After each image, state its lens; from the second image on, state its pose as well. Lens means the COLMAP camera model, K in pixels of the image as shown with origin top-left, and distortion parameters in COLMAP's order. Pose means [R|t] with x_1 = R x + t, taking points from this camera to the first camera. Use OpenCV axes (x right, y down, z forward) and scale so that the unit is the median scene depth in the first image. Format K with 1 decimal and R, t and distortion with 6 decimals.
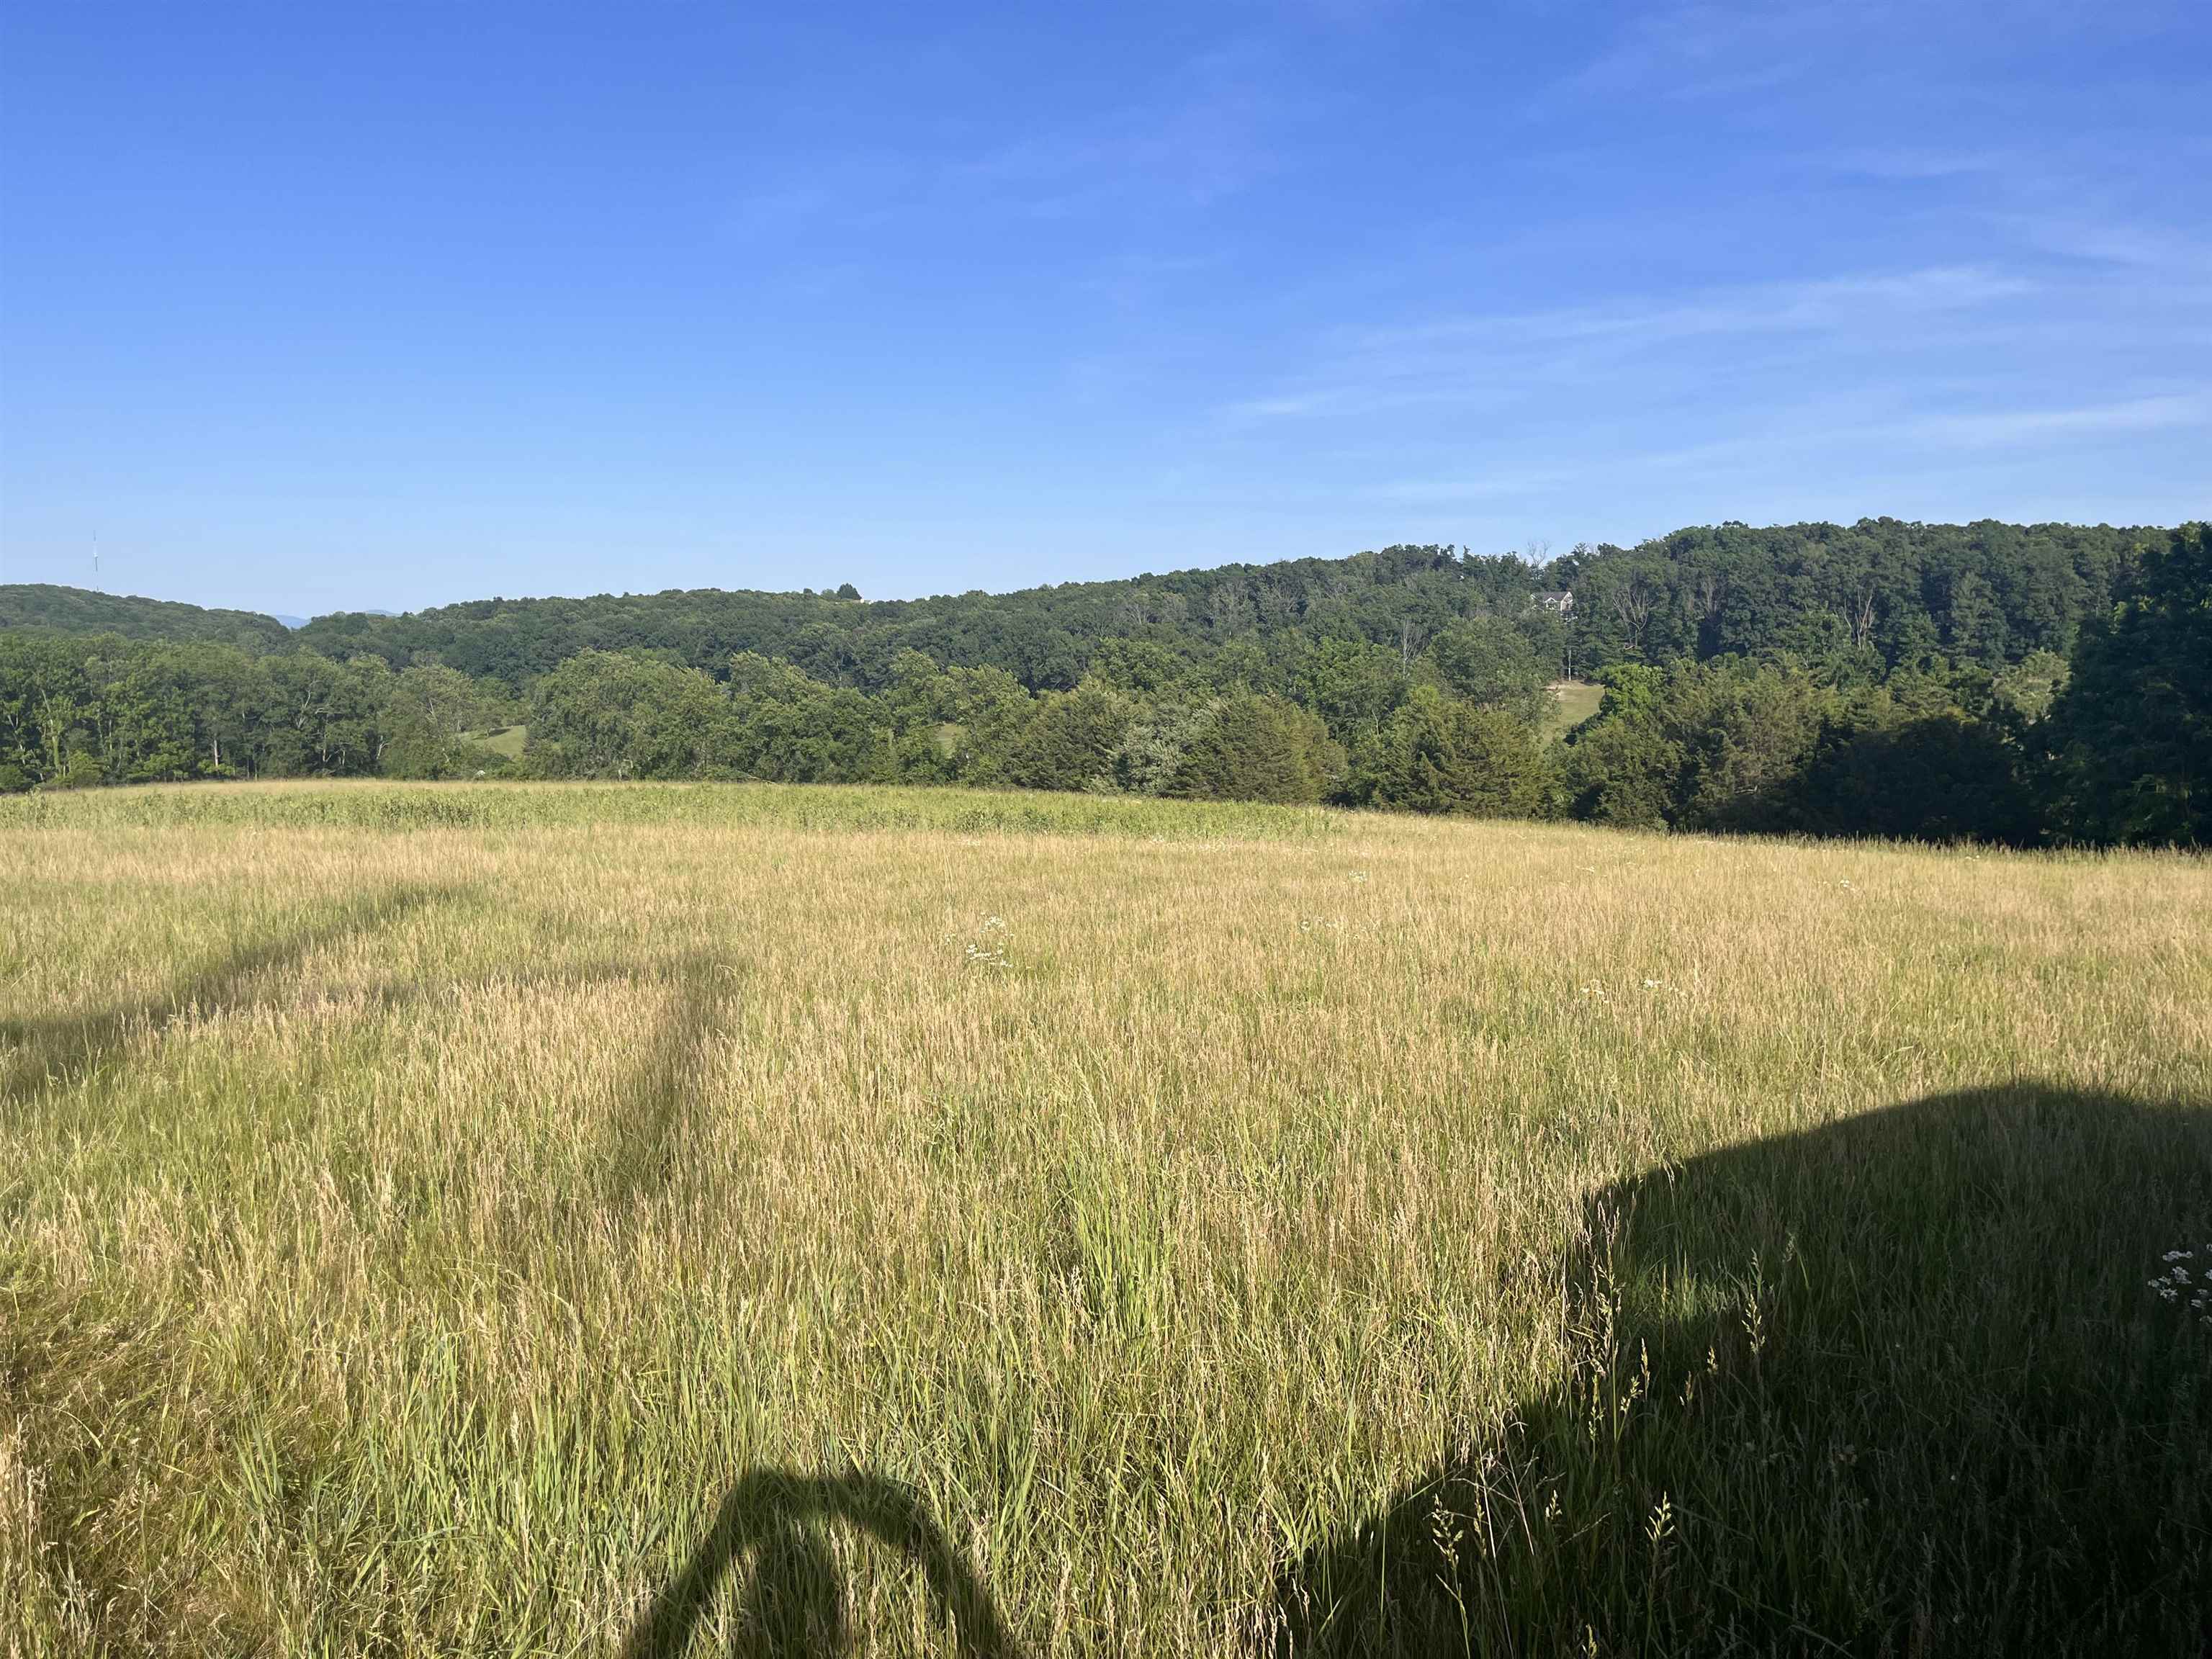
lens RADIAL K [[1650.2, 0, 1111.7], [0, 1650.2, 822.4], [0, 0, 1]] dist [0.055157, -0.065870]
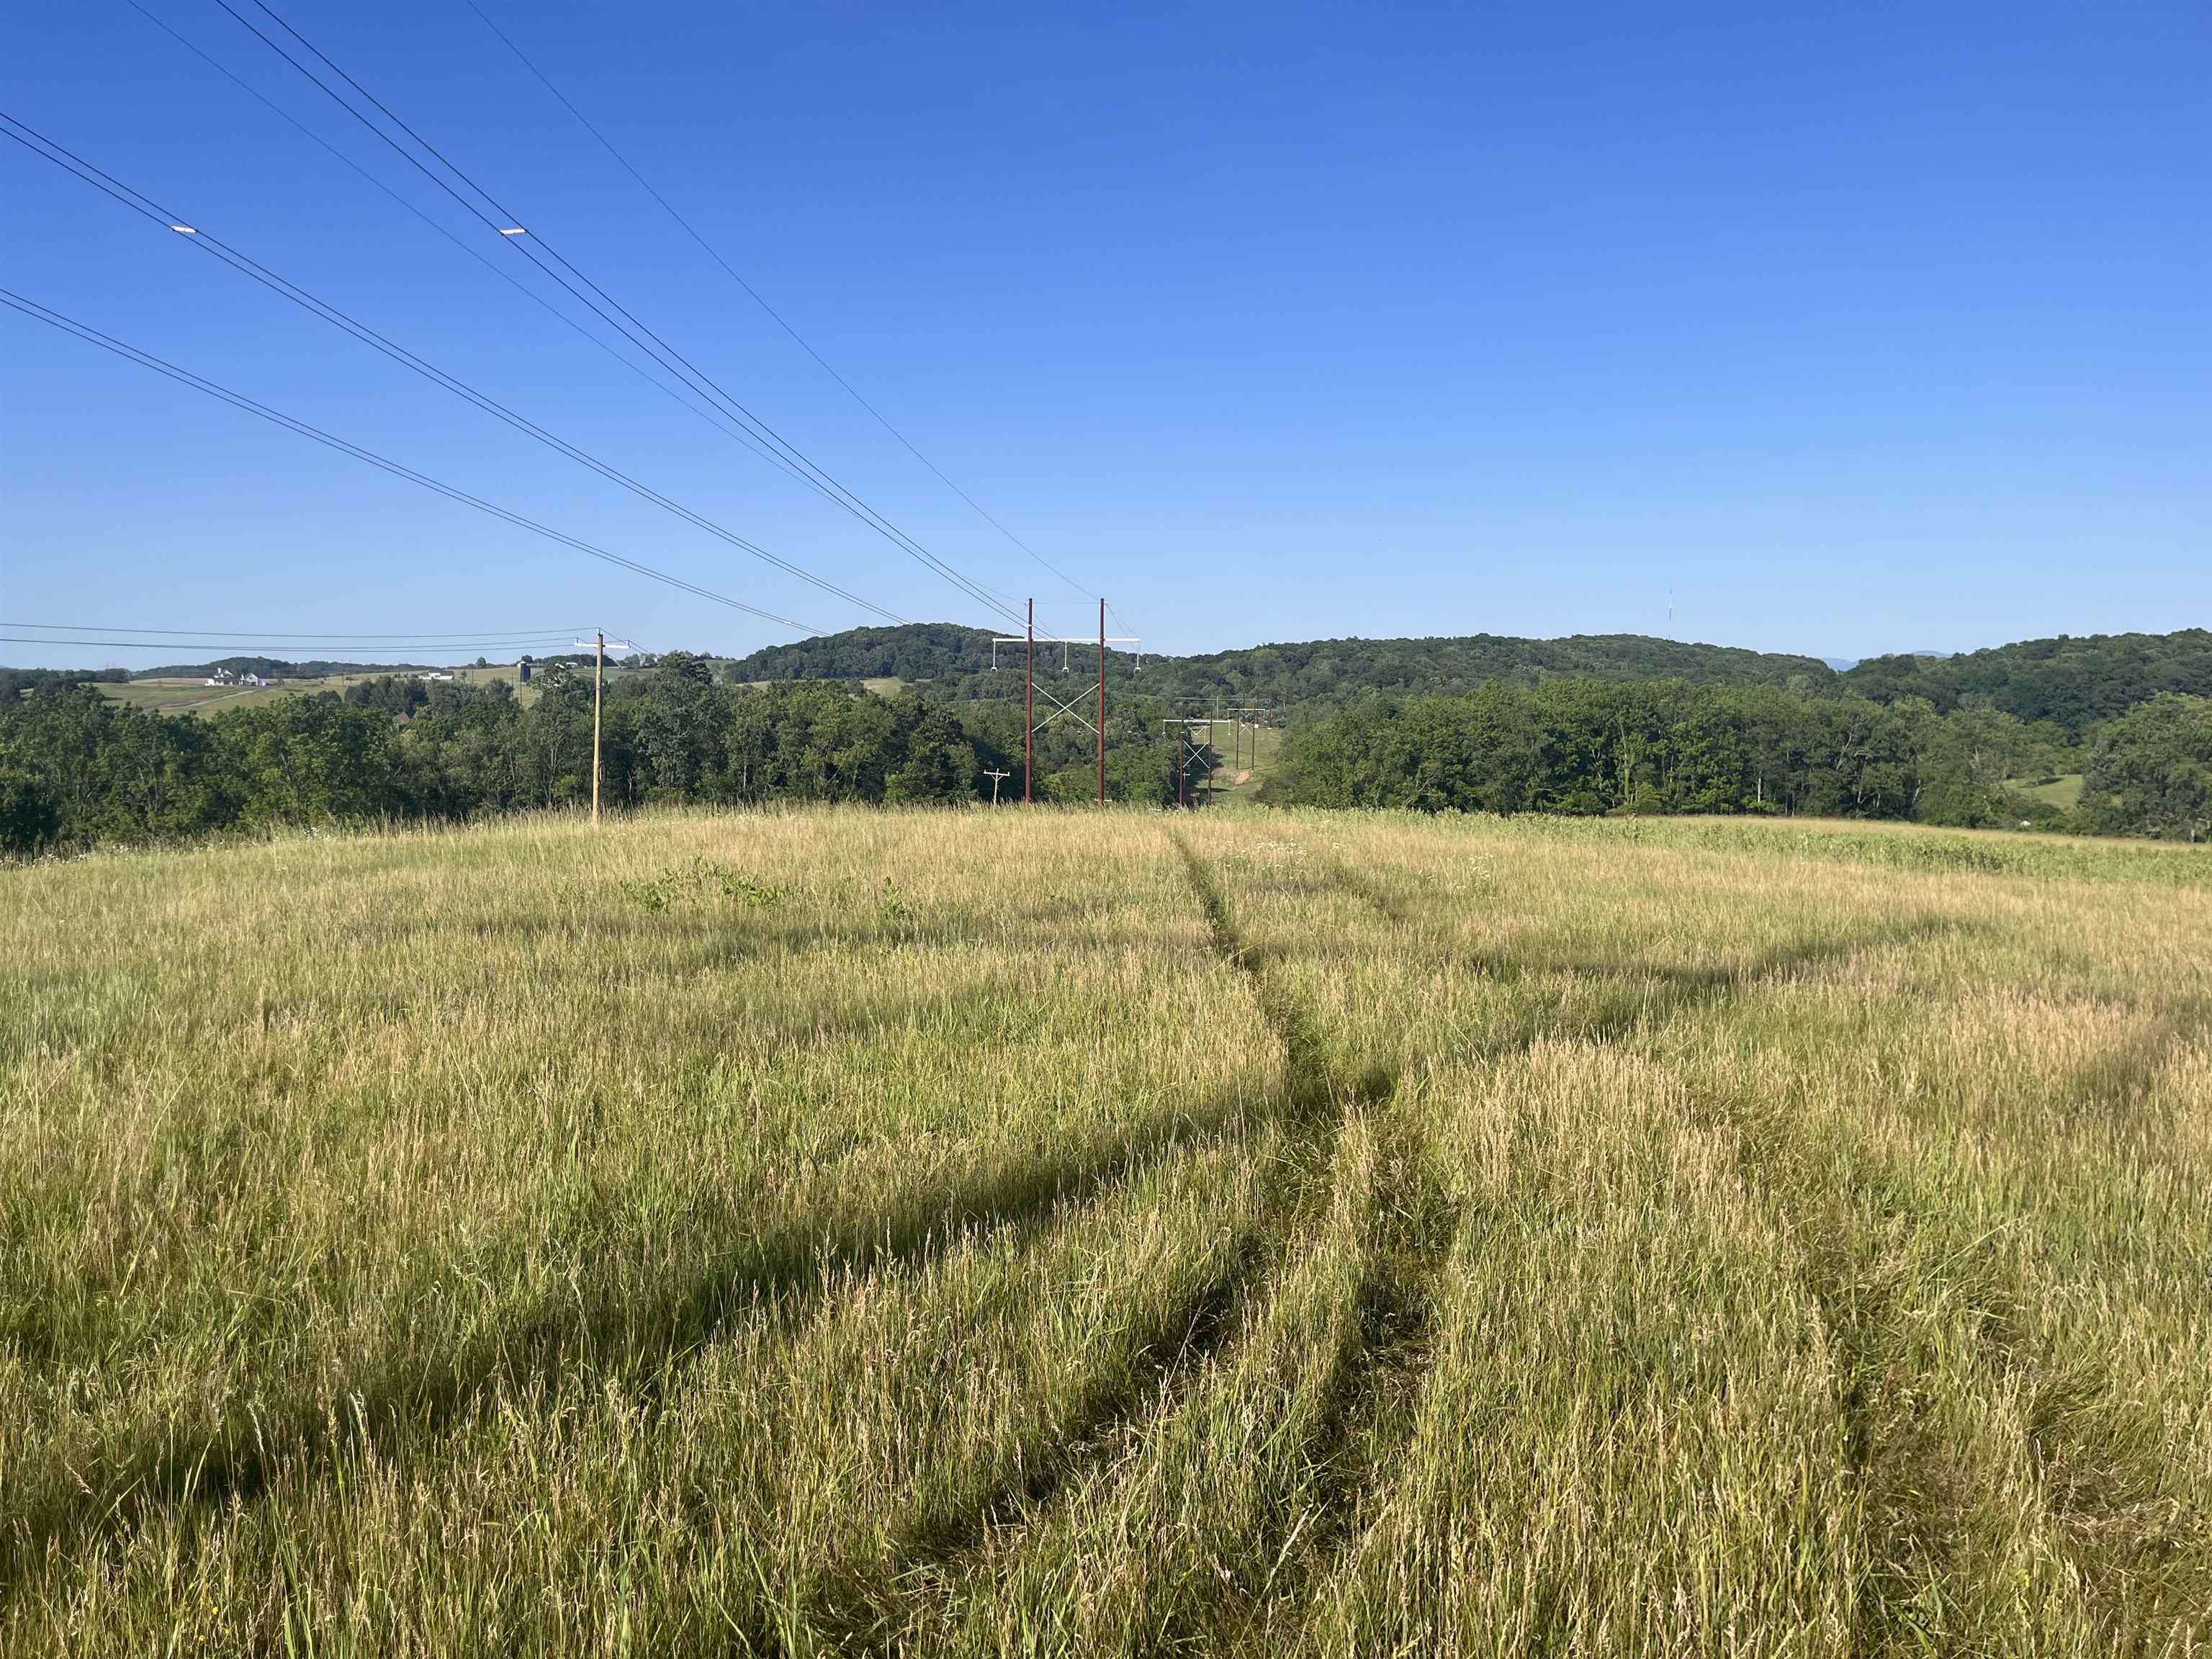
lens RADIAL K [[1650.2, 0, 1084.9], [0, 1650.2, 821.7], [0, 0, 1]] dist [0.055157, -0.065870]
pose [[0.638209, 0.062825, -0.767296, 0.005943], [-0.082370, 0.996516, 0.013081, 0.000425], [0.765444, 0.054853, 0.641160, -0.014125]]
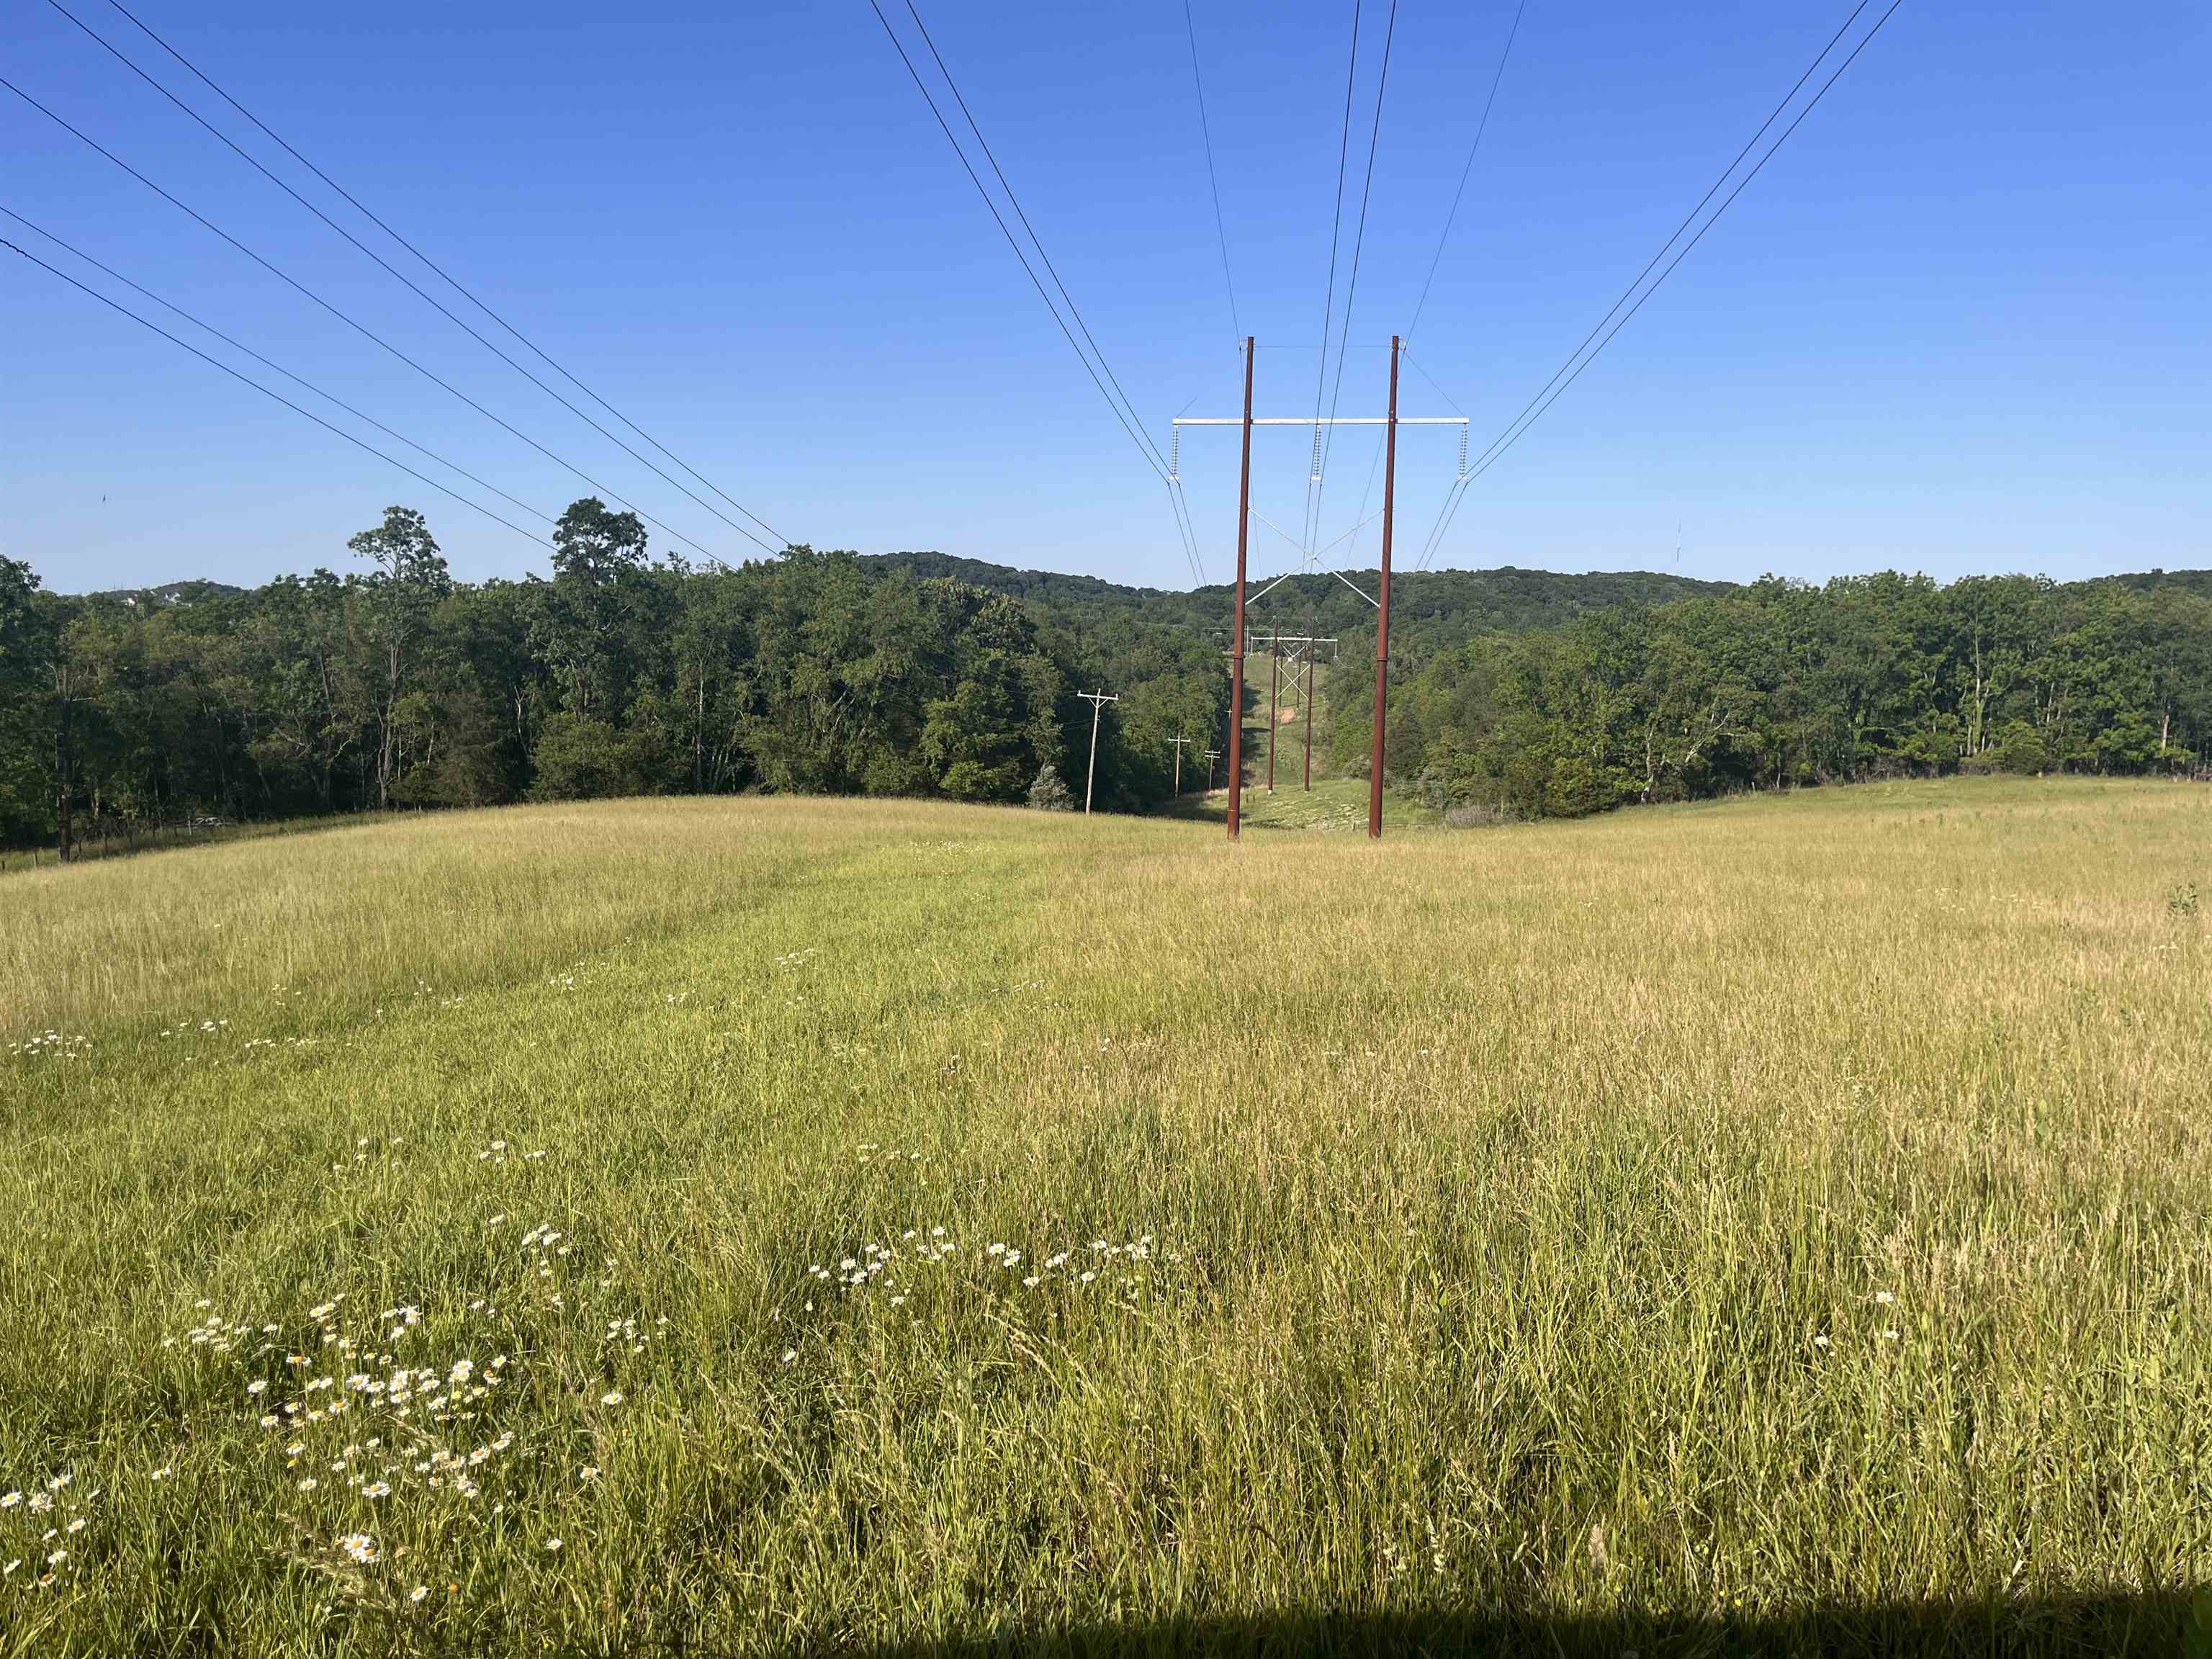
lens RADIAL K [[1650.2, 0, 1116.6], [0, 1650.2, 833.2], [0, 0, 1]] dist [0.055157, -0.065870]
pose [[0.661694, 0.098880, -0.743225, -0.309385], [-0.089246, 0.994605, 0.052869, 0.006726], [0.744443, 0.031347, 0.666949, 0.162541]]
